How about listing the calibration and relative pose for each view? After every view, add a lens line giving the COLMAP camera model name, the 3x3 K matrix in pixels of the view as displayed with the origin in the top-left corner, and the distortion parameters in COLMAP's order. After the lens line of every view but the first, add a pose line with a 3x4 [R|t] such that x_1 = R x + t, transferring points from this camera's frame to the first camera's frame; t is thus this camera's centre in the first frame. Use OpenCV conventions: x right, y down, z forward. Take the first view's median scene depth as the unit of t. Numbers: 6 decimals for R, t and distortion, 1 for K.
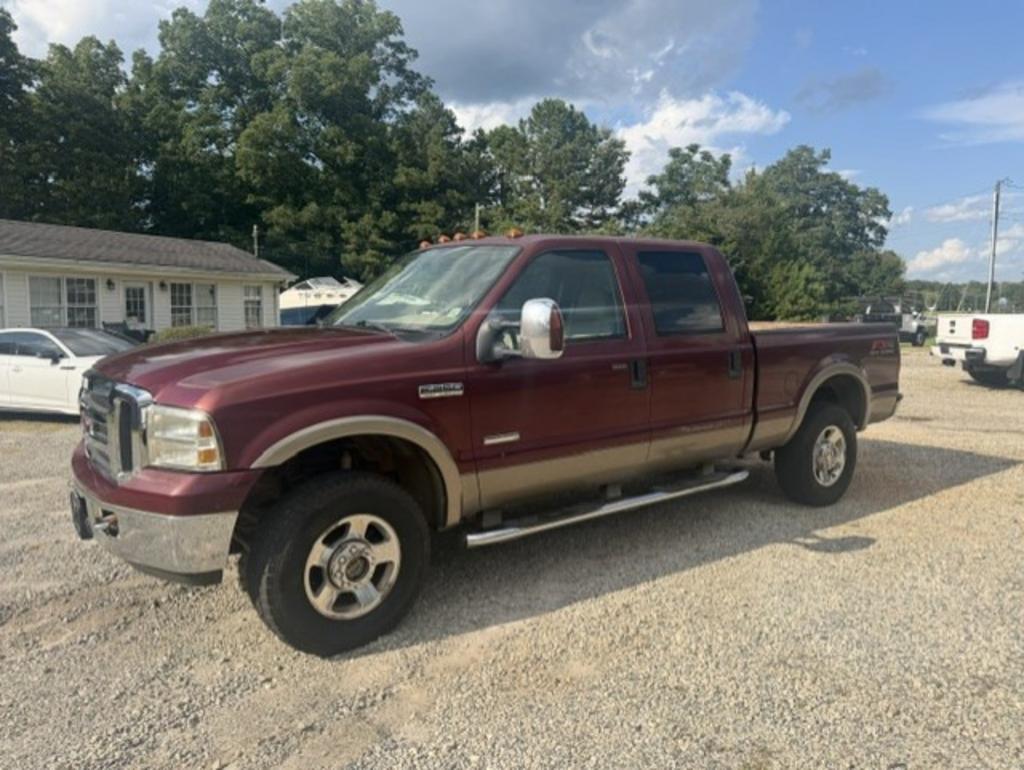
lens RADIAL K [[723.8, 0, 516.1], [0, 723.8, 387.0], [0, 0, 1]] dist [0.067185, -0.107769]
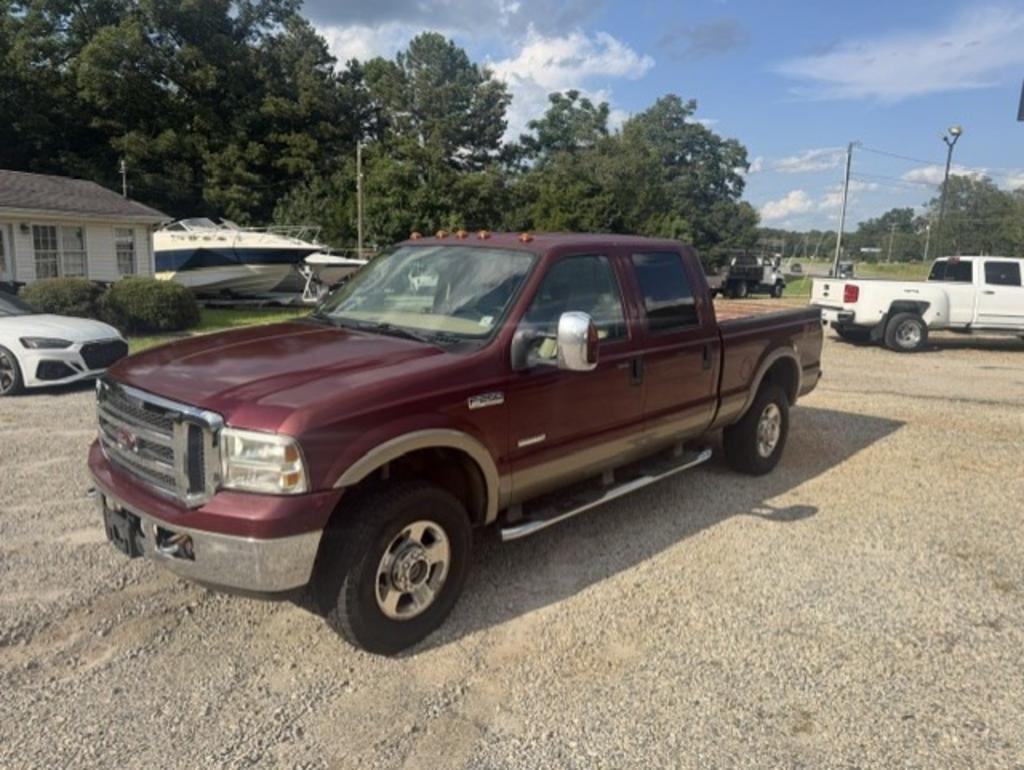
lens RADIAL K [[723.4, 0, 511.6], [0, 723.4, 388.0], [0, 0, 1]] dist [0.092585, -0.172401]
pose [[0.984939, -0.010649, 0.172572, -0.017959], [-0.003727, 0.996562, 0.082765, -0.007276], [-0.172860, -0.082162, 0.981513, -0.003003]]
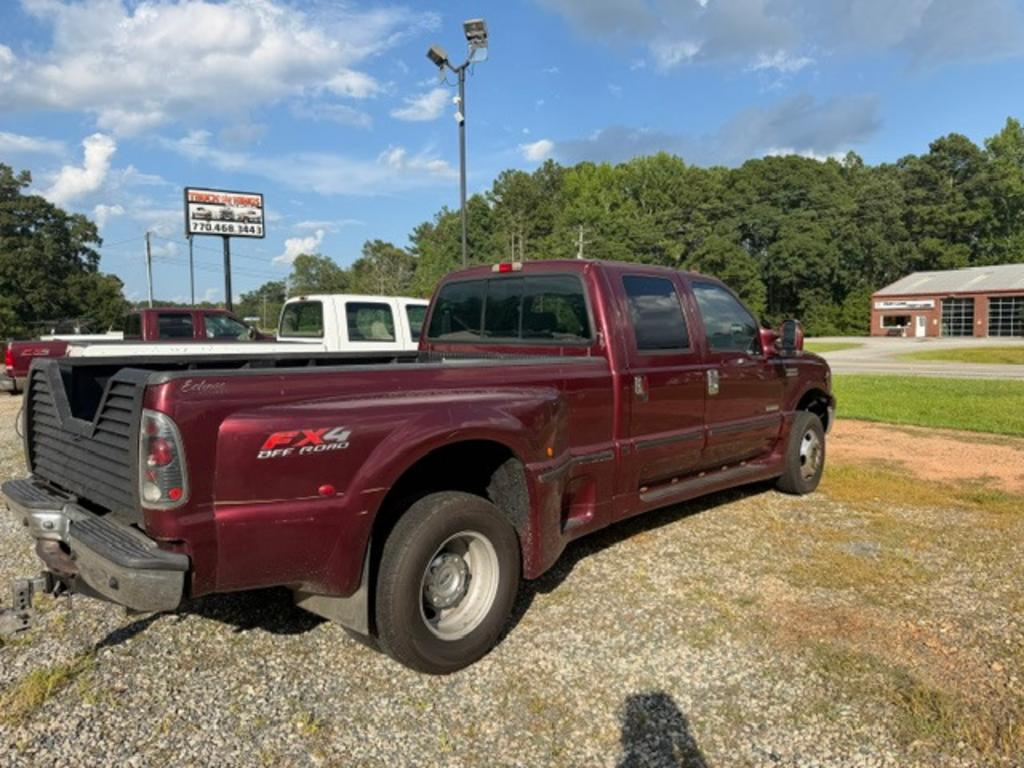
lens RADIAL K [[729.9, 0, 531.2], [0, 729.9, 379.4], [0, 0, 1]] dist [-0.000928, 0.004526]
pose [[0.571923, -0.071029, 0.817227, -0.041029], [0.100238, 0.994830, 0.016316, 0.026881], [-0.814160, 0.072586, 0.576085, -0.253175]]
